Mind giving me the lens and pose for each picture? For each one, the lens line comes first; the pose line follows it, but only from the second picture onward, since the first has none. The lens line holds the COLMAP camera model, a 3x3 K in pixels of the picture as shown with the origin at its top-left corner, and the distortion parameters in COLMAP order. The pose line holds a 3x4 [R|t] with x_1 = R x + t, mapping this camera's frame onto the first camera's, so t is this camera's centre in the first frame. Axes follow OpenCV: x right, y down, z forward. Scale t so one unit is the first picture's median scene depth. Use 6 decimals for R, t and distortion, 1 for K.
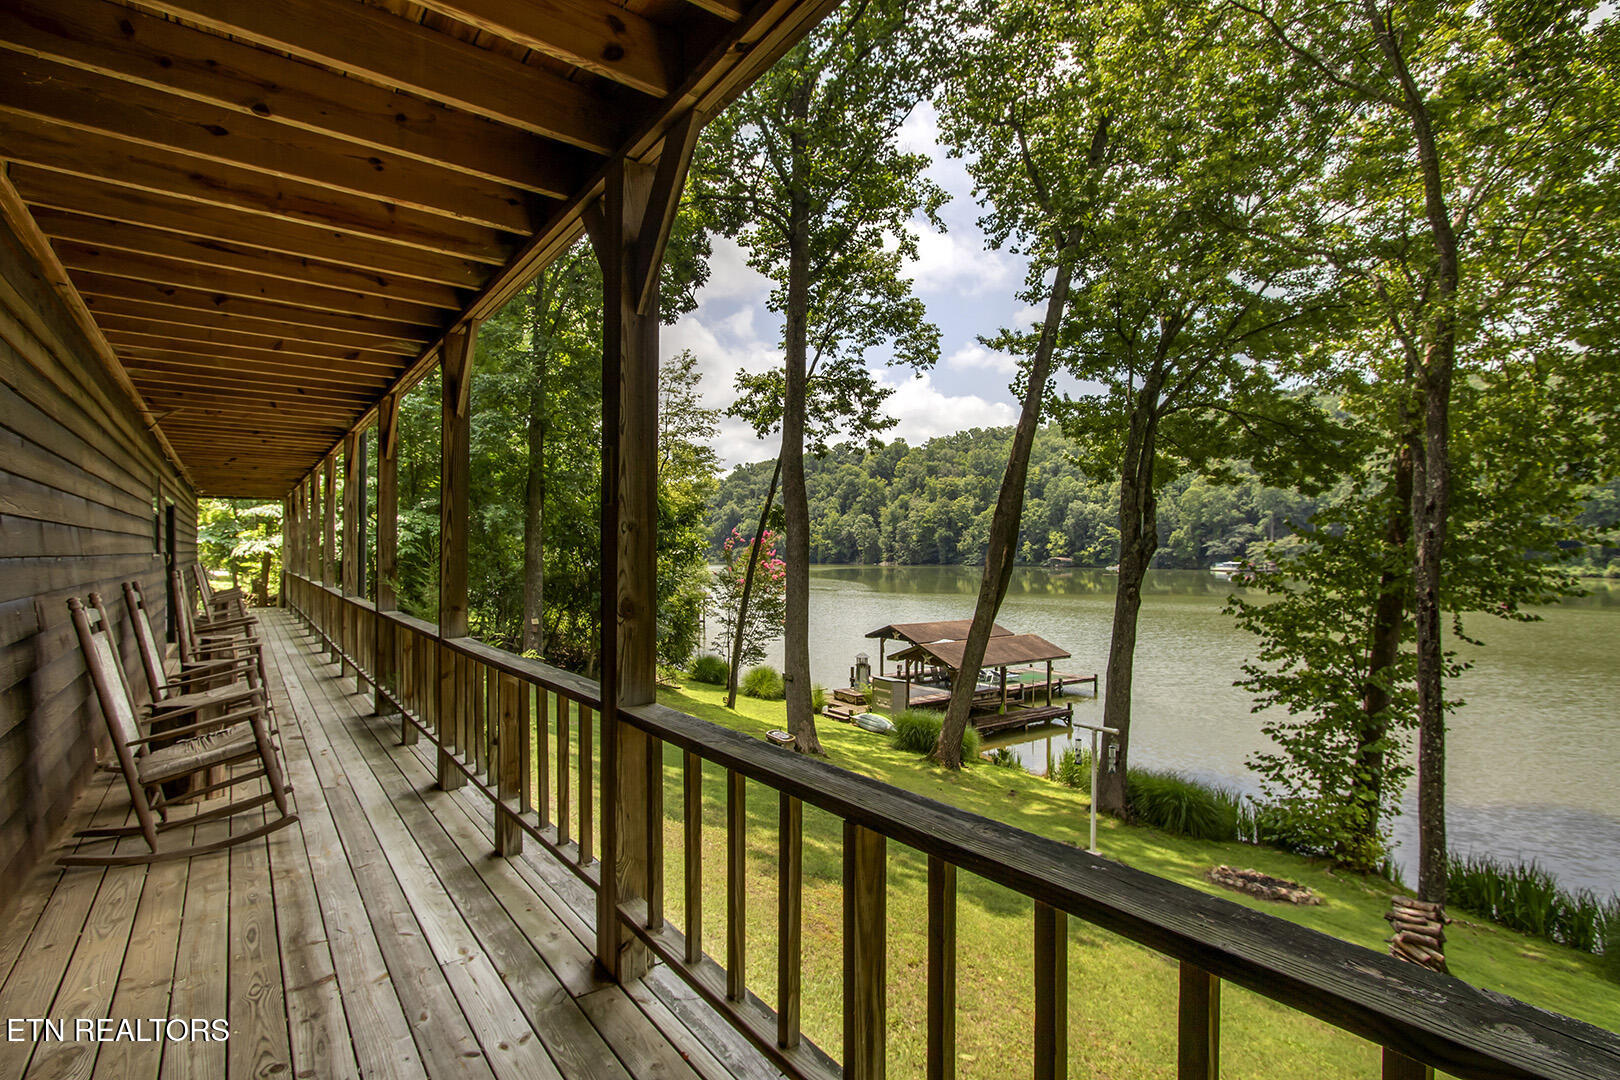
lens RADIAL K [[753.9, 0, 805.7], [0, 753.9, 546.3], [0, 0, 1]] dist [-0.014046, 0.001341]
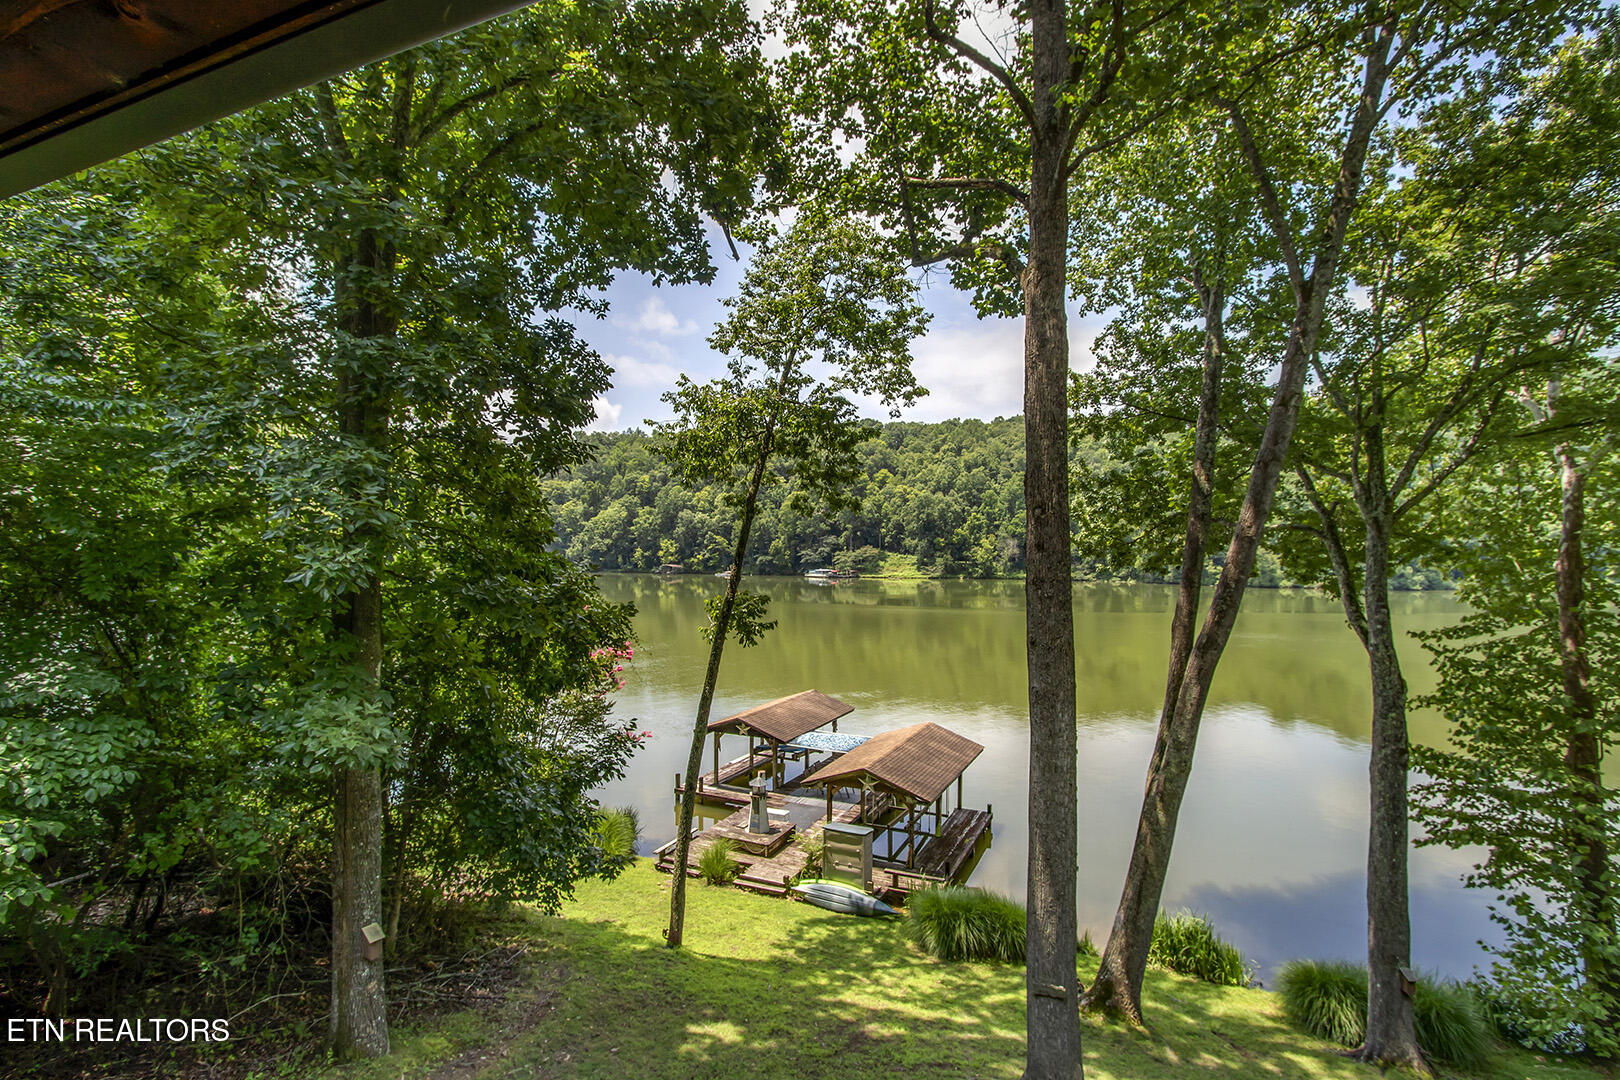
lens RADIAL K [[738.4, 0, 807.3], [0, 738.4, 551.8], [0, 0, 1]] dist [-0.014476, 0.000856]
pose [[0.856203, 0.001302, 0.516637, -0.209953], [-0.004482, 0.999978, 0.004909, -0.067658], [-0.516619, -0.006518, 0.856190, 0.295736]]
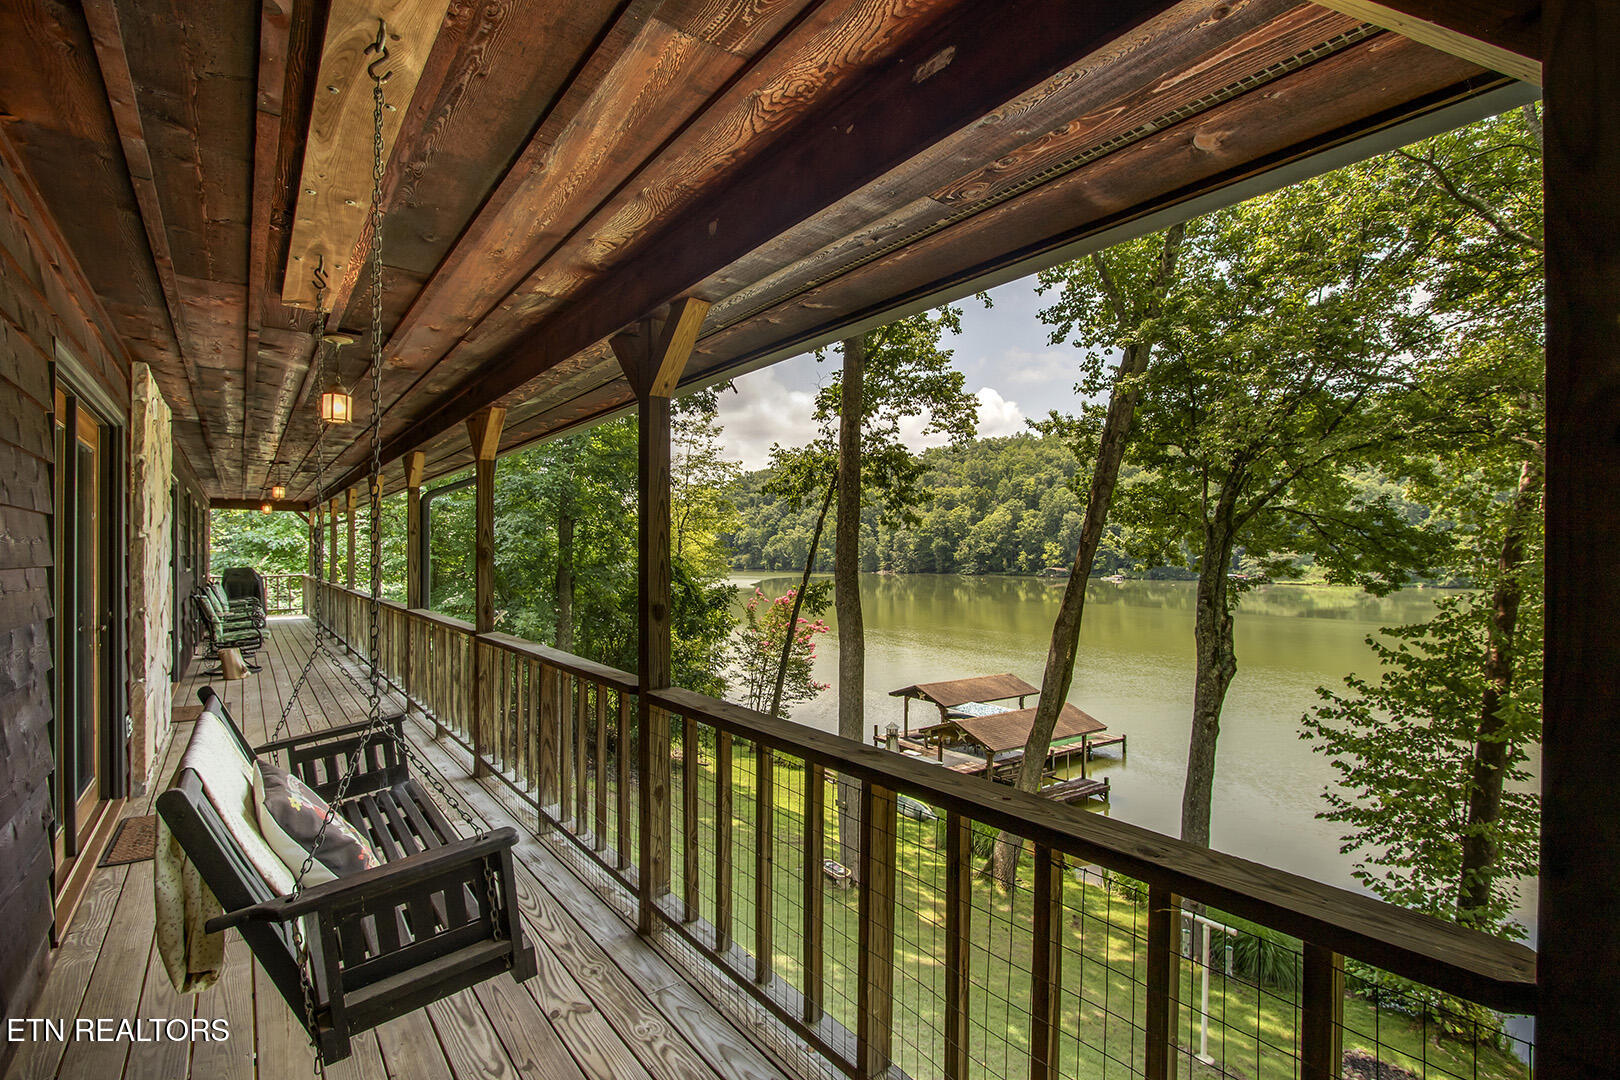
lens RADIAL K [[738.4, 0, 807.3], [0, 738.4, 551.8], [0, 0, 1]] dist [-0.014476, 0.000856]
pose [[0.999977, 0.001346, 0.006648, -0.034245], [-0.001360, 0.999997, 0.002092, -0.067376], [-0.006645, -0.002101, 0.999976, 0.037563]]
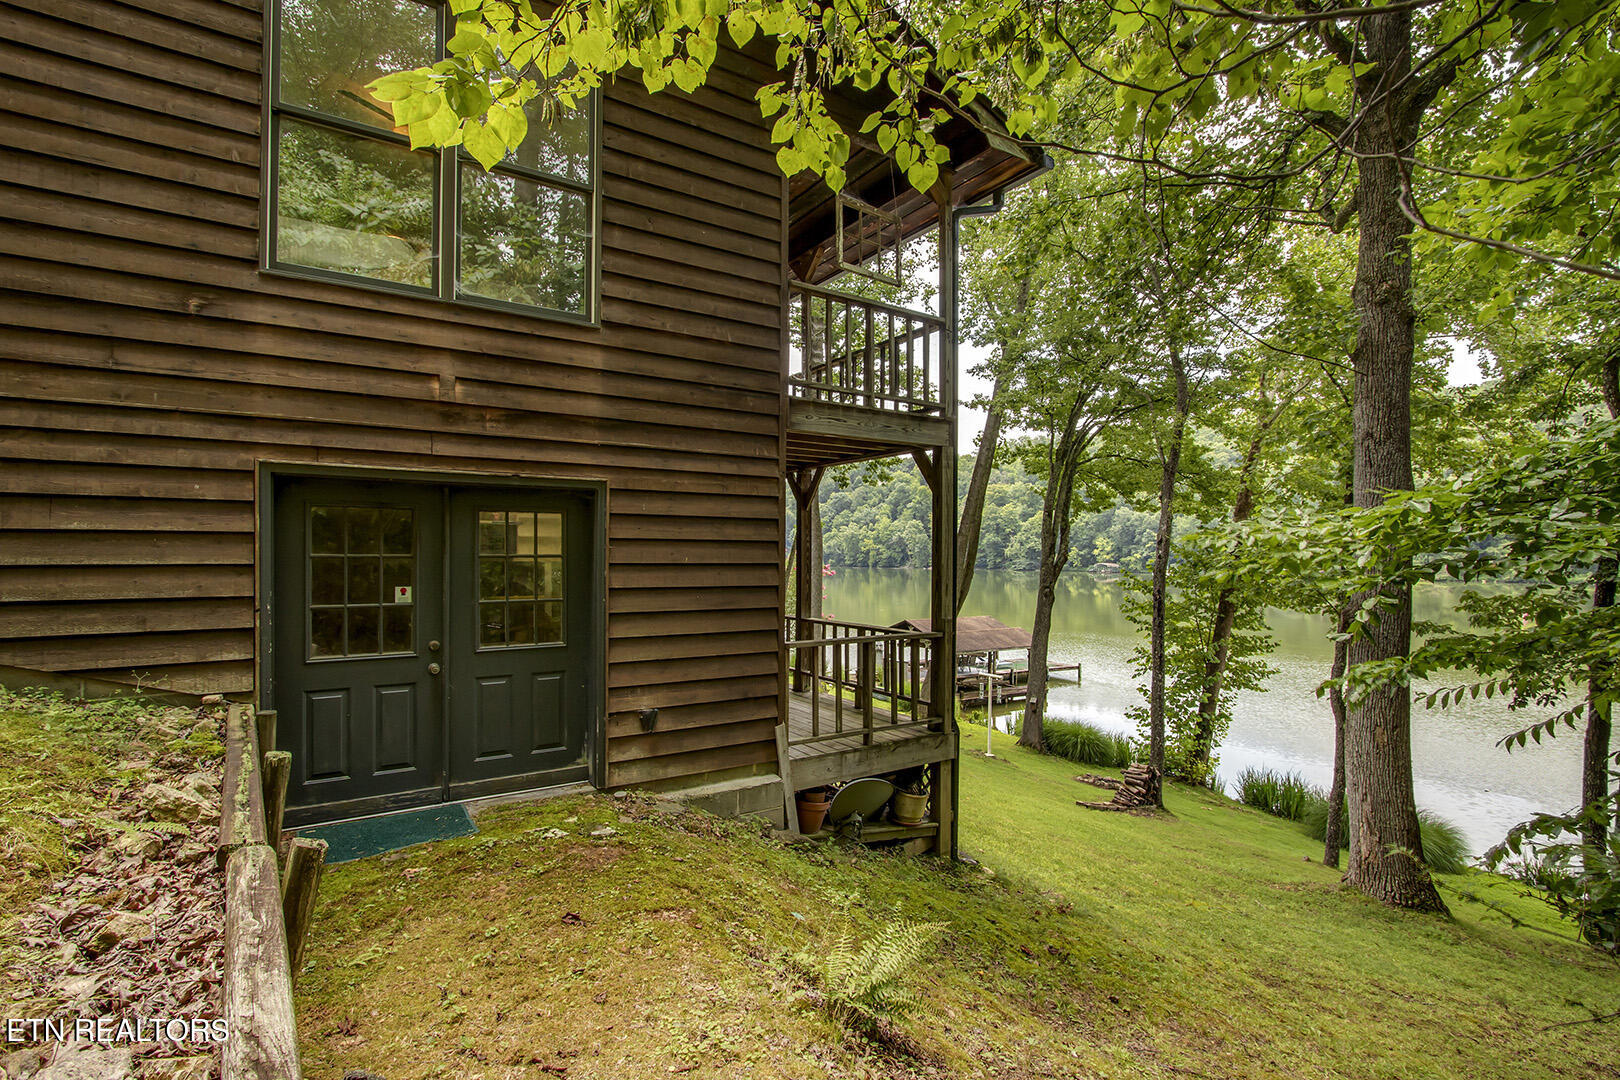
lens RADIAL K [[738.4, 0, 807.3], [0, 738.4, 551.8], [0, 0, 1]] dist [-0.014476, 0.000856]
pose [[0.997502, 0.003939, -0.070524, 0.034515], [-0.003808, 0.999991, 0.001985, -0.007166], [0.070531, -0.001712, 0.997508, -0.185844]]
